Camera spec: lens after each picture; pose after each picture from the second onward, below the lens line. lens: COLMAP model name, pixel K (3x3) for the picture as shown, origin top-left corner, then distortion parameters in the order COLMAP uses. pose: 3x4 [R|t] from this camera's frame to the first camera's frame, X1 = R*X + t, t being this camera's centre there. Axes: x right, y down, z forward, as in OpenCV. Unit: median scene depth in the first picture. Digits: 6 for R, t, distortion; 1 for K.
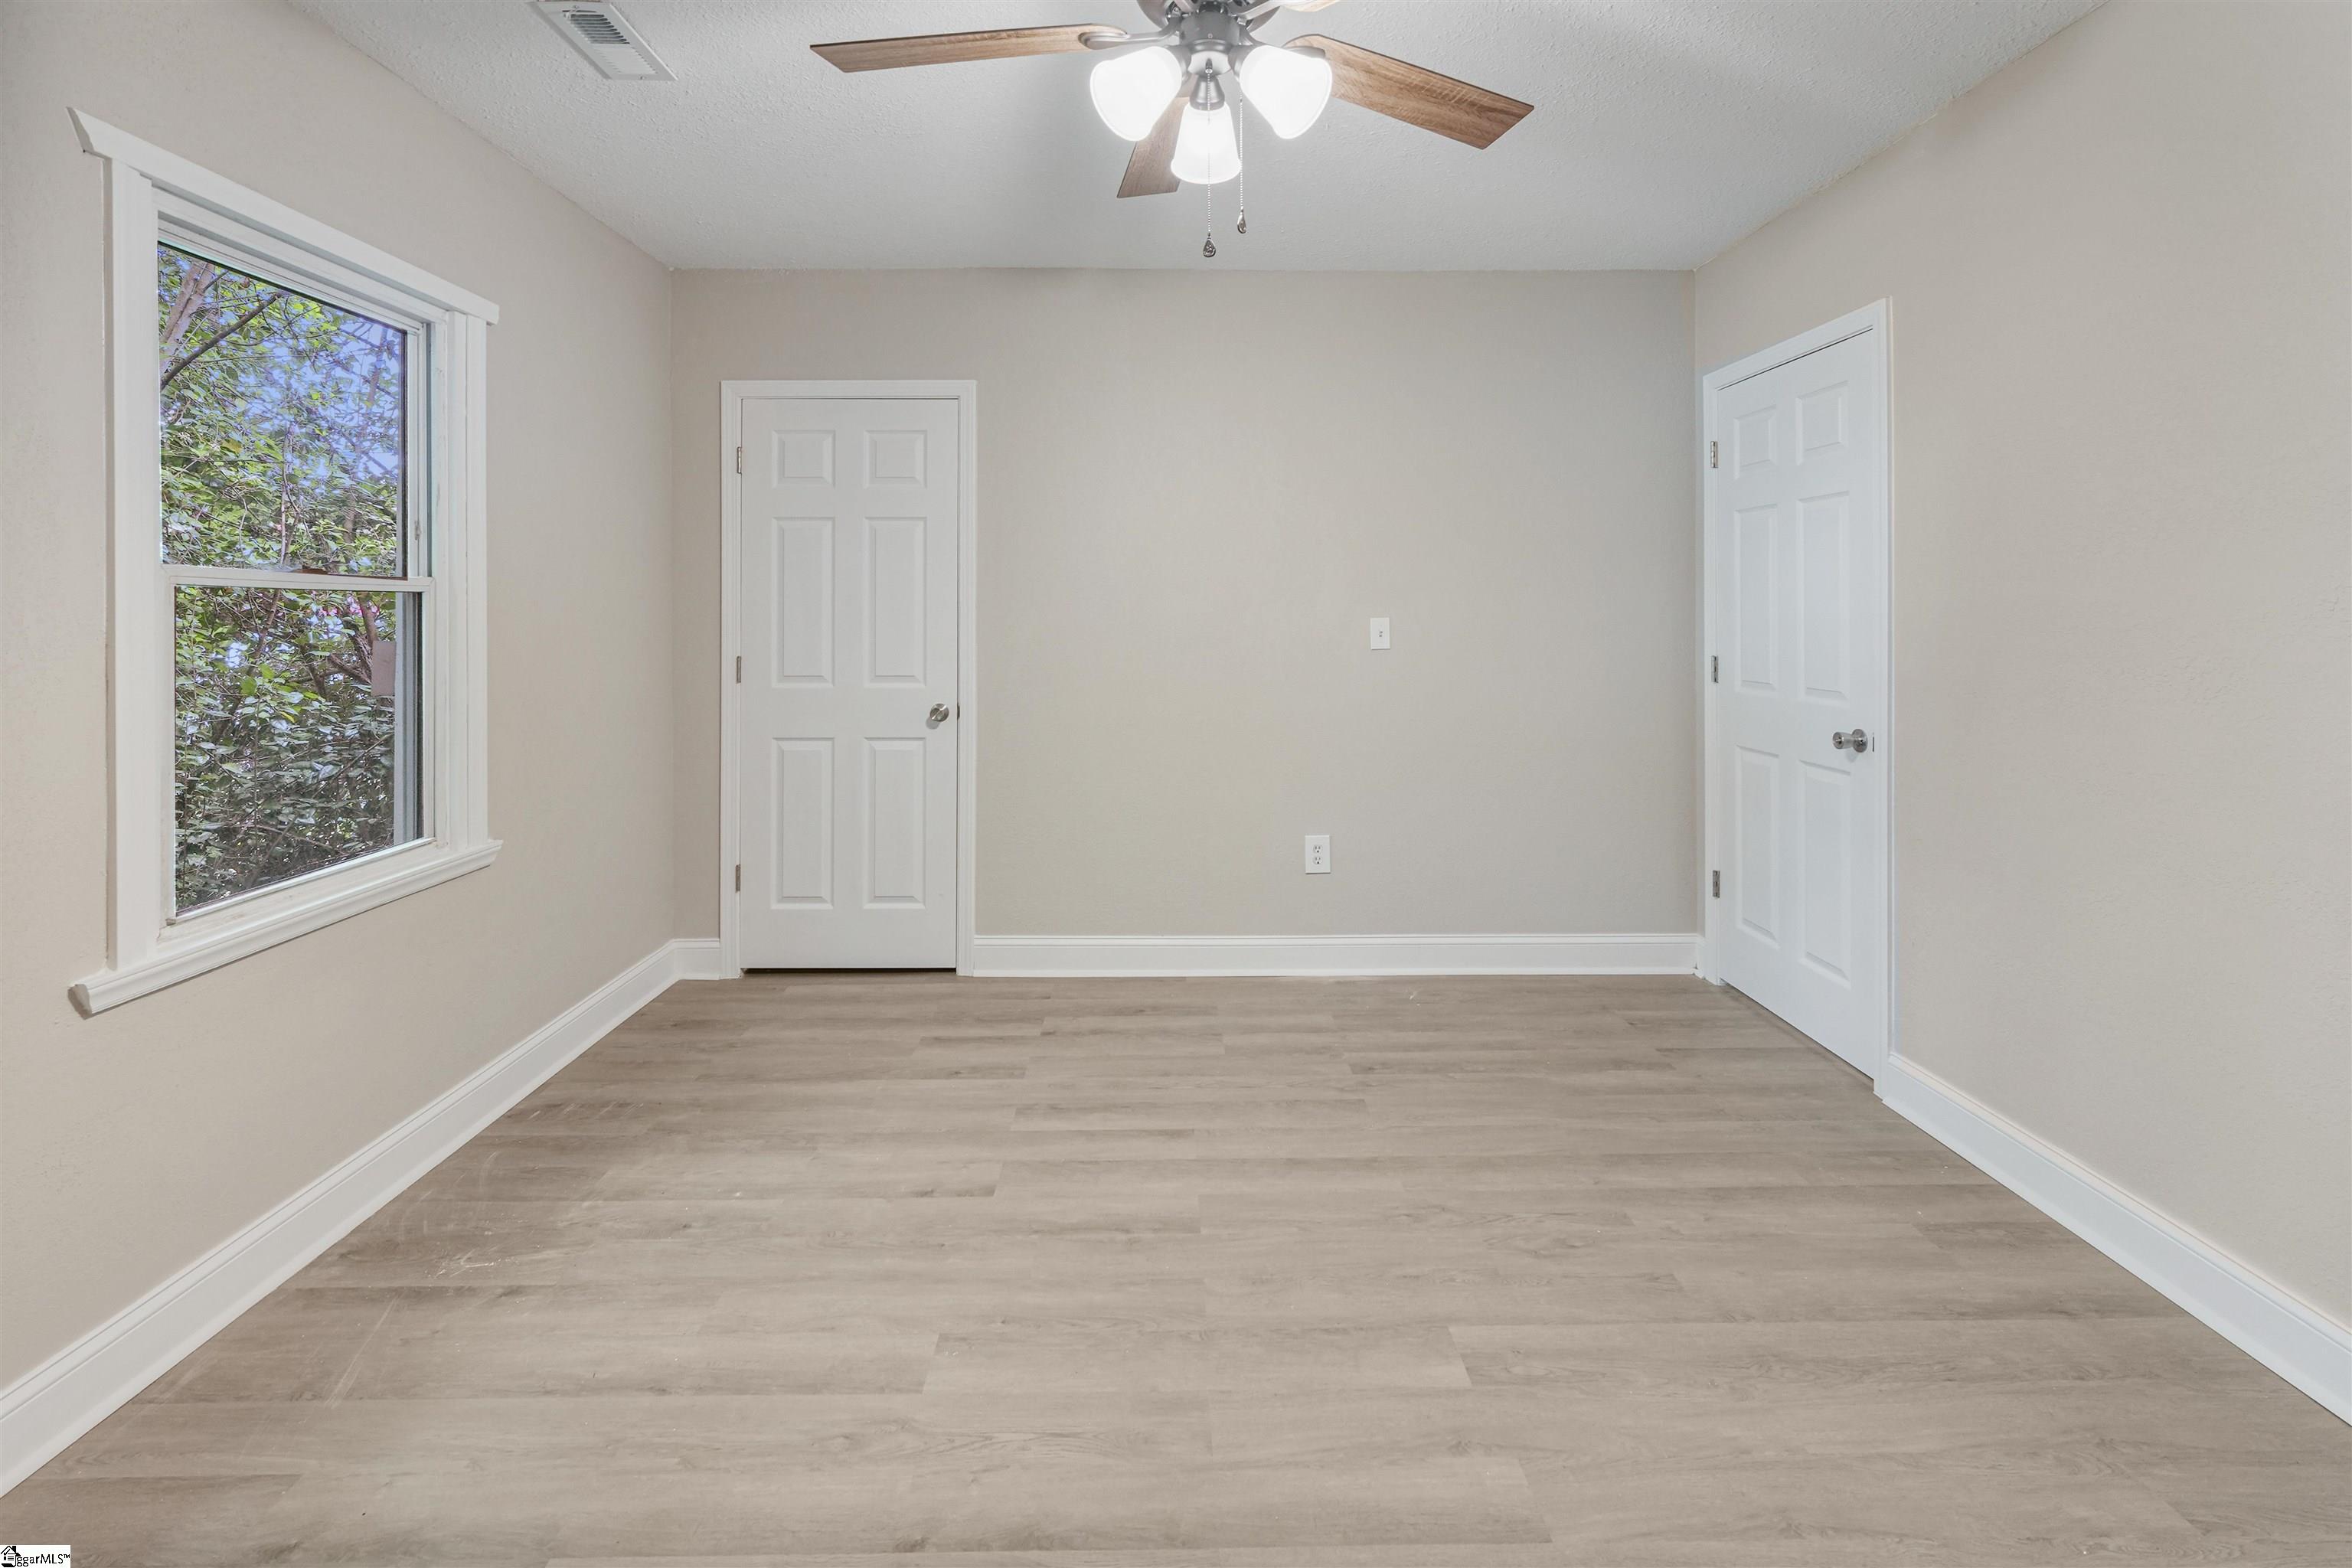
lens RADIAL K [[1057.0, 0, 1169.6], [0, 1057.0, 636.1], [0, 0, 1]] dist [-0.001482, 0.001473]
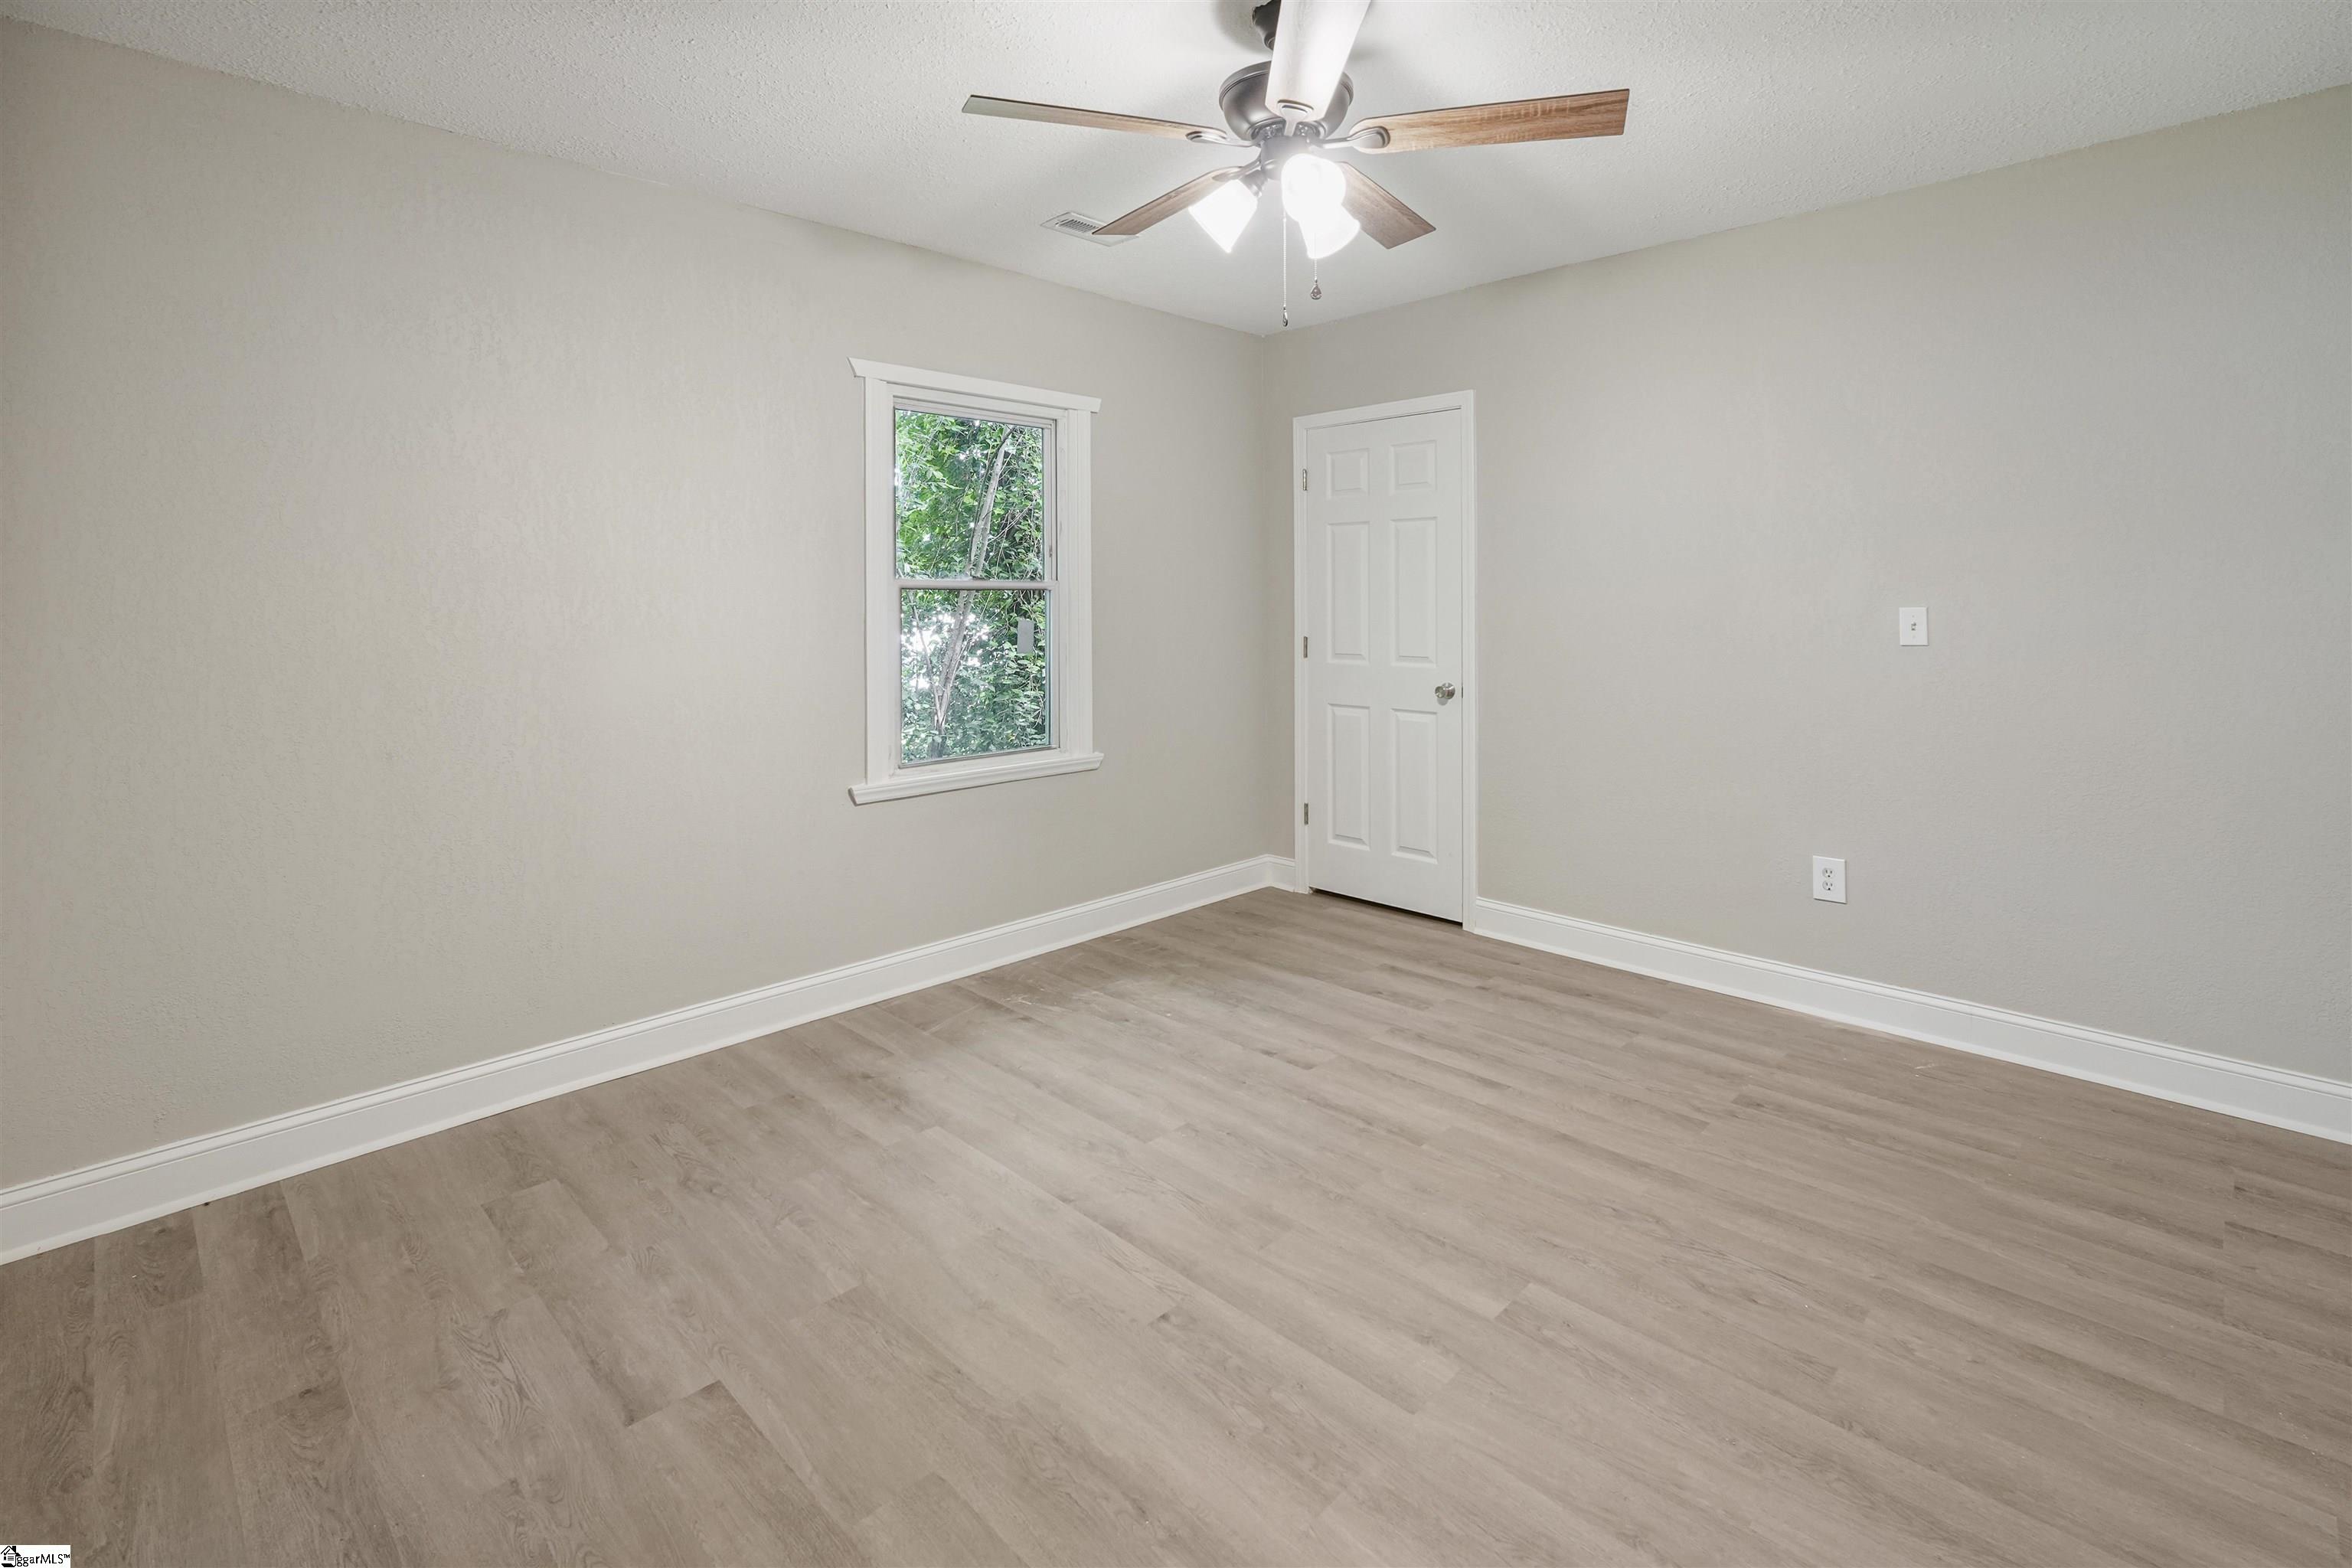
lens RADIAL K [[1073.4, 0, 1178.9], [0, 1073.4, 634.7], [0, 0, 1]] dist [0.002139, 0.001316]
pose [[0.703457, 0.020122, -0.710453, 0.654827], [-0.011503, 0.999791, 0.016927, -0.005533], [0.710645, -0.003735, 0.703541, -0.001102]]
